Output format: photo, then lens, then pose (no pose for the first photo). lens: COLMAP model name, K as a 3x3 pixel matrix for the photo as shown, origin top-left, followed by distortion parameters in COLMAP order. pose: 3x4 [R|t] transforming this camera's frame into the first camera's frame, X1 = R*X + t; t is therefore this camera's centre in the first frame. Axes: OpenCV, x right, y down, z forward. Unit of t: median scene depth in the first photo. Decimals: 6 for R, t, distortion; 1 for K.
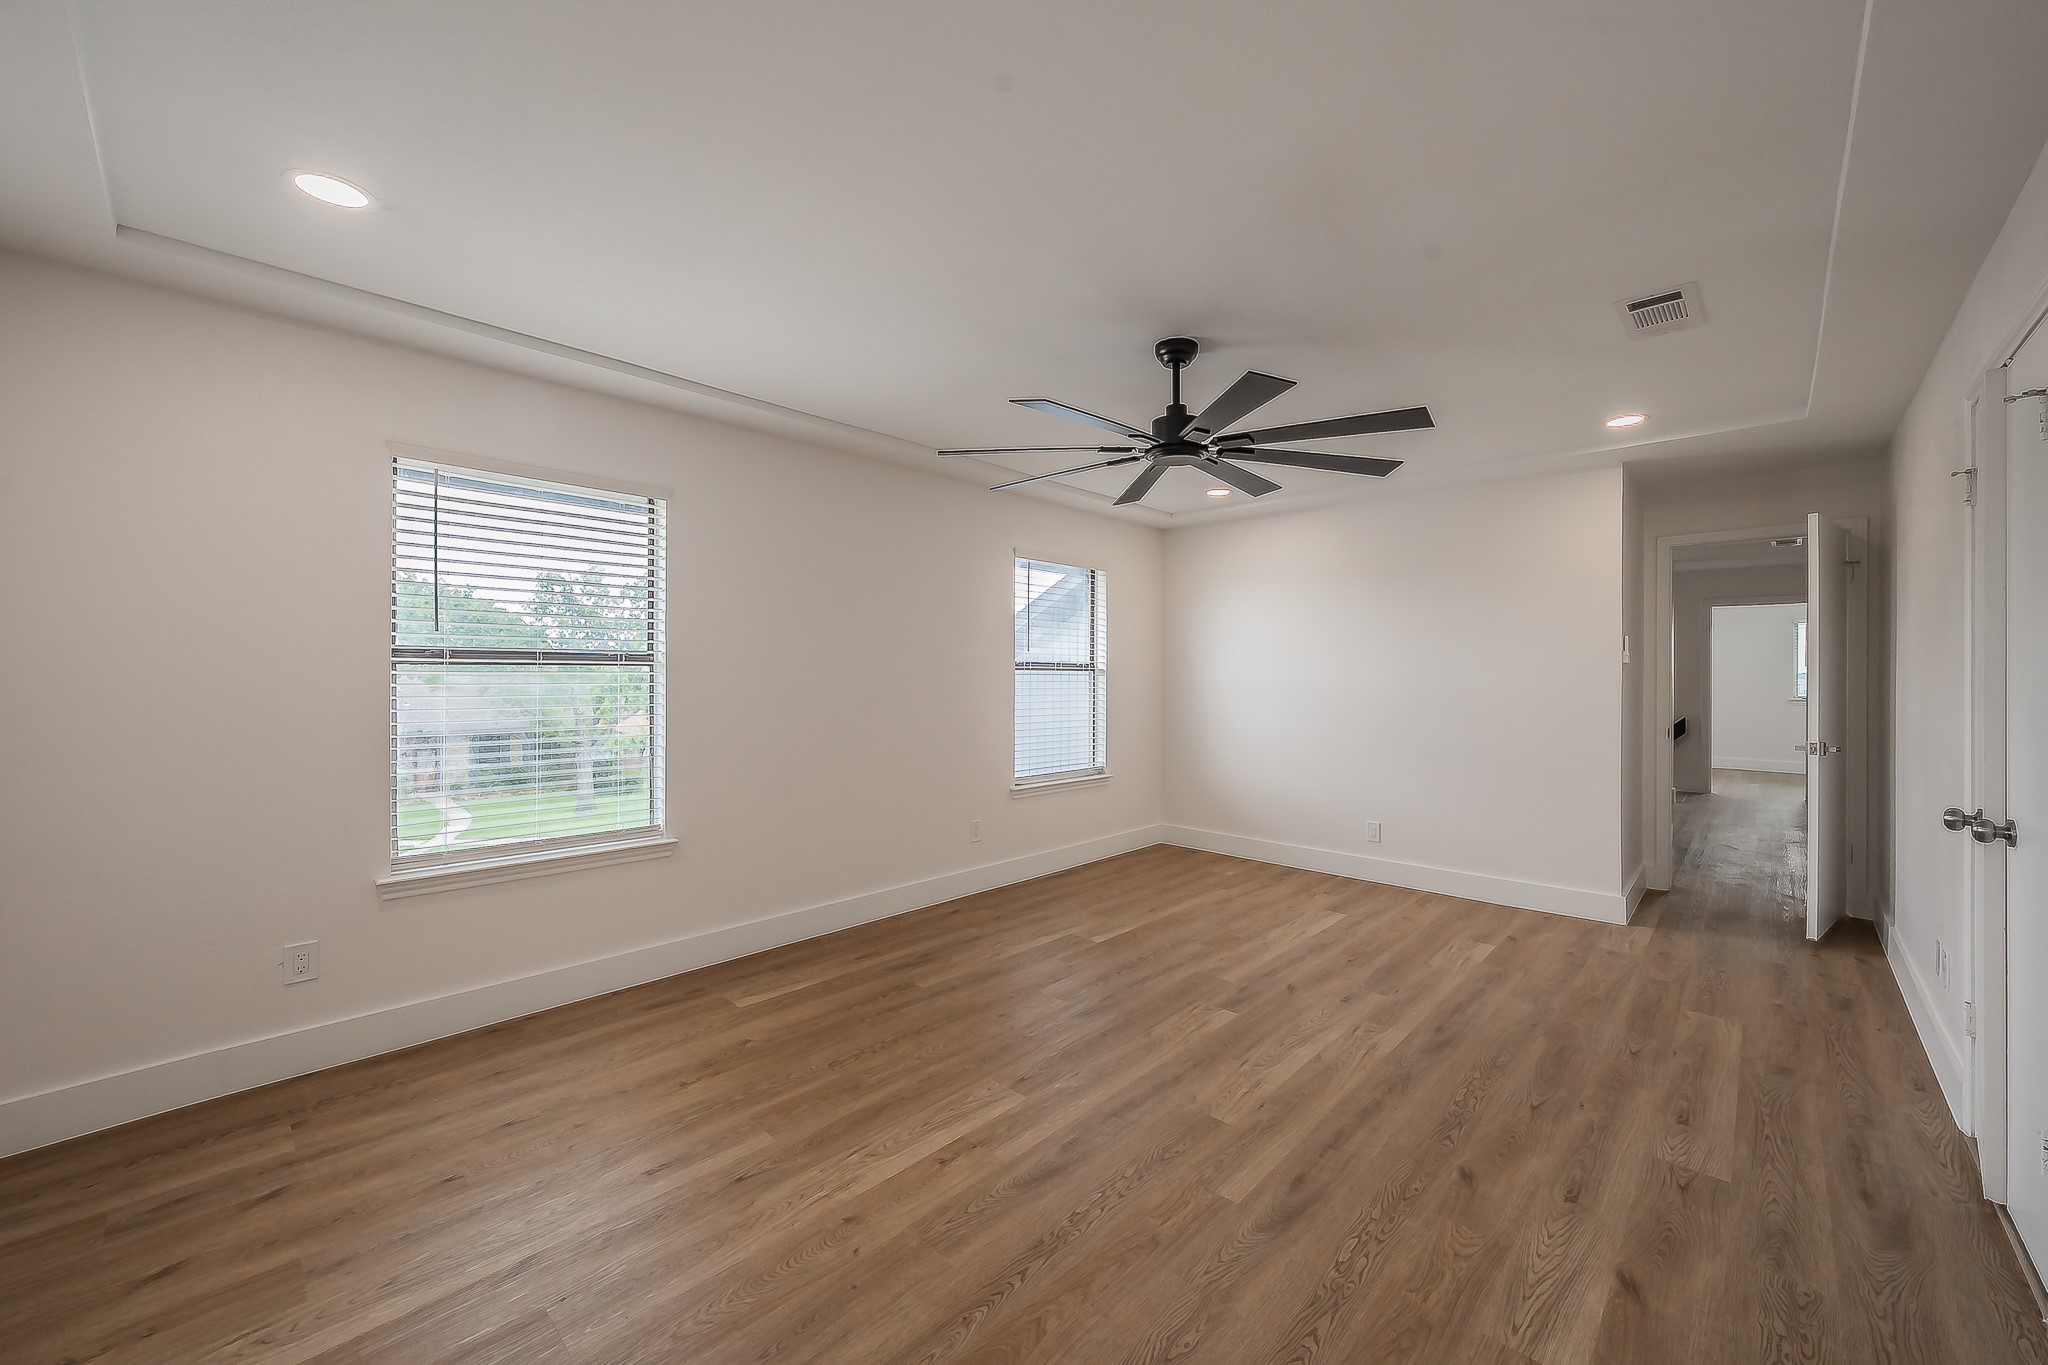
lens RADIAL K [[740.5, 0, 1030.9], [0, 740.5, 679.2], [0, 0, 1]] dist [-0.000559, 0.000196]
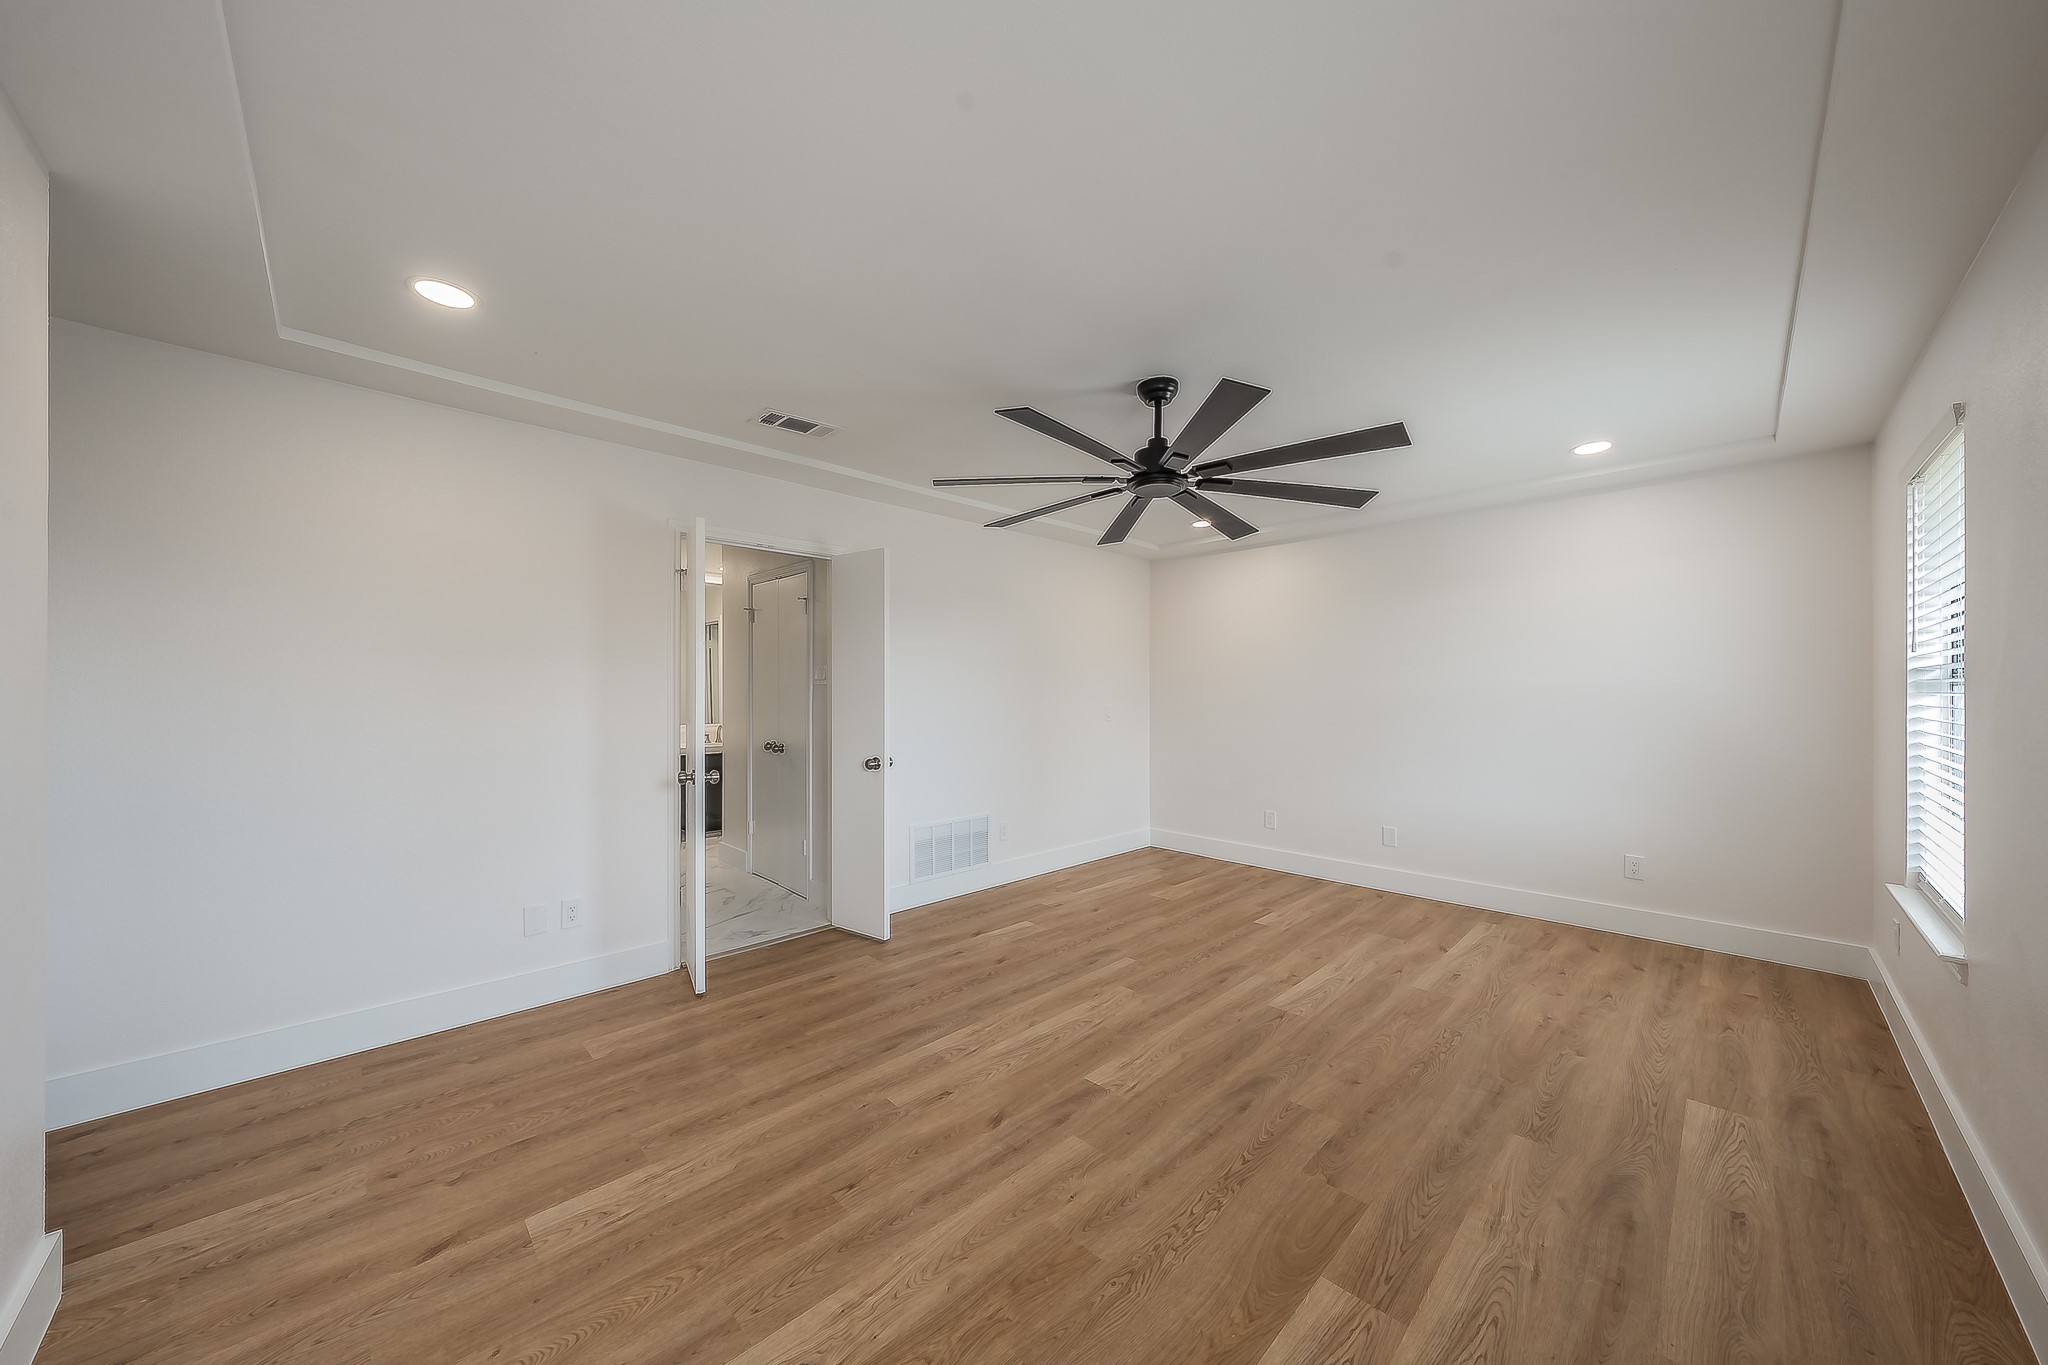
lens RADIAL K [[711.7, 0, 1017.5], [0, 711.7, 685.4], [0, 0, 1]] dist [-0.006017, -0.000255]
pose [[-0.999964, -0.002131, 0.008159, 0.365076], [-0.002128, 0.999998, 0.000334, -0.012633], [-0.008159, 0.000316, -0.999967, 1.903887]]
